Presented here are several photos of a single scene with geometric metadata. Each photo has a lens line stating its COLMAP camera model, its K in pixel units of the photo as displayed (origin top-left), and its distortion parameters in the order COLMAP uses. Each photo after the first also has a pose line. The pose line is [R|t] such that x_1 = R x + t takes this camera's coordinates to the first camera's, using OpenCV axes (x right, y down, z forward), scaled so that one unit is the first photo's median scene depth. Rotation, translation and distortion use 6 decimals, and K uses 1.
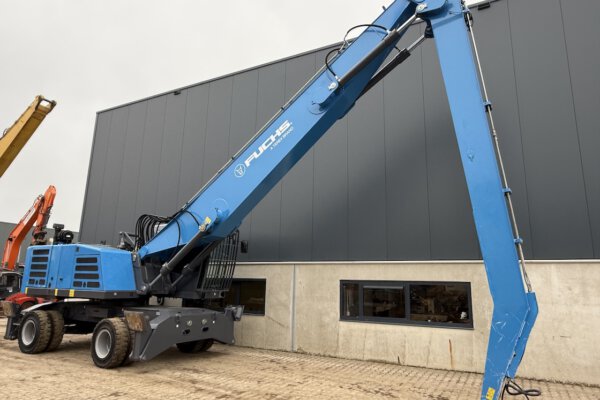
lens RADIAL K [[389.8, 0, 303.4], [0, 389.8, 199.3], [0, 0, 1]] dist [-0.015788, 0.002520]
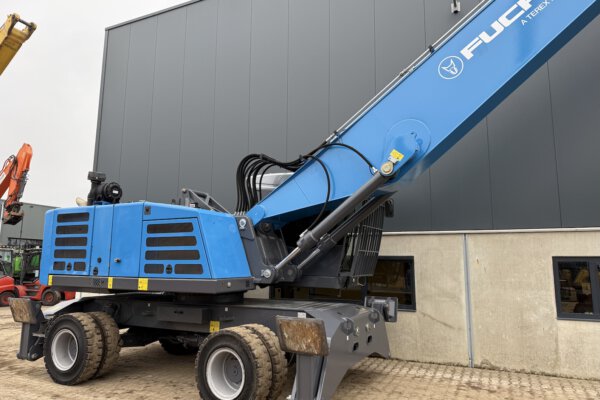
lens RADIAL K [[420.7, 0, 302.4], [0, 420.7, 200.5], [0, 0, 1]] dist [0.035770, -0.044481]
pose [[0.999242, -0.006149, 0.038435, -0.351371], [0.003587, 0.997789, 0.066366, 0.068013], [-0.038758, -0.066178, 0.997055, 0.330077]]
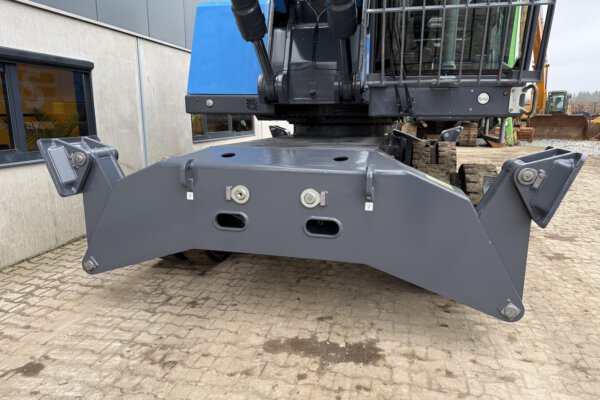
lens RADIAL K [[420.7, 0, 293.9], [0, 420.7, 203.1], [0, 0, 1]] dist [0.035770, -0.044481]
pose [[-0.224852, -0.220761, 0.949056, -0.639062], [-0.219932, 0.960360, 0.171284, 0.249412], [-0.949248, -0.170214, -0.264491, 1.002715]]
